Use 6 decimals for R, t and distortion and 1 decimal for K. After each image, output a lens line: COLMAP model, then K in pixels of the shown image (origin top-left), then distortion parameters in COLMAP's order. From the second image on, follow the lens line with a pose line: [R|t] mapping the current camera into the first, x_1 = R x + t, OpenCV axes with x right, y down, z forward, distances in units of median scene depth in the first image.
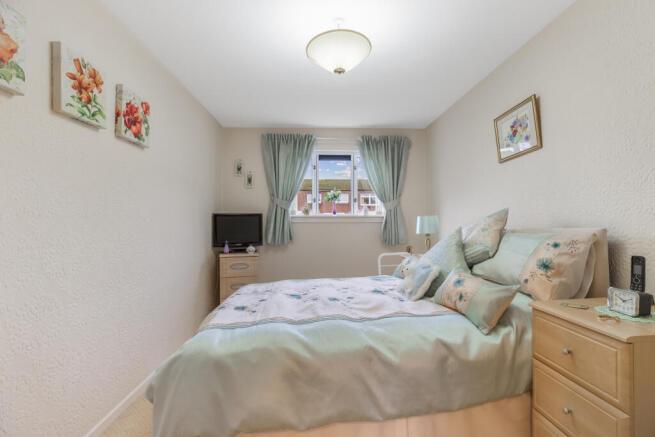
lens RADIAL K [[310.8, 0, 327.5], [0, 310.8, 218.5], [0, 0, 1]] dist [-0.012658, 0.000257]
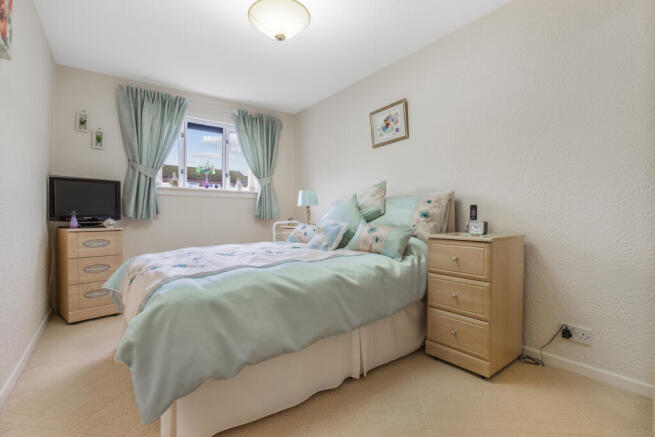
lens RADIAL K [[315.2, 0, 327.5], [0, 315.2, 218.5], [0, 0, 1]] dist [-0.004993, -0.000221]
pose [[0.840927, 0.002560, 0.541142, -0.314417], [-0.015295, 0.999702, 0.019038, 0.093075], [-0.540932, -0.024286, 0.840715, -0.009251]]
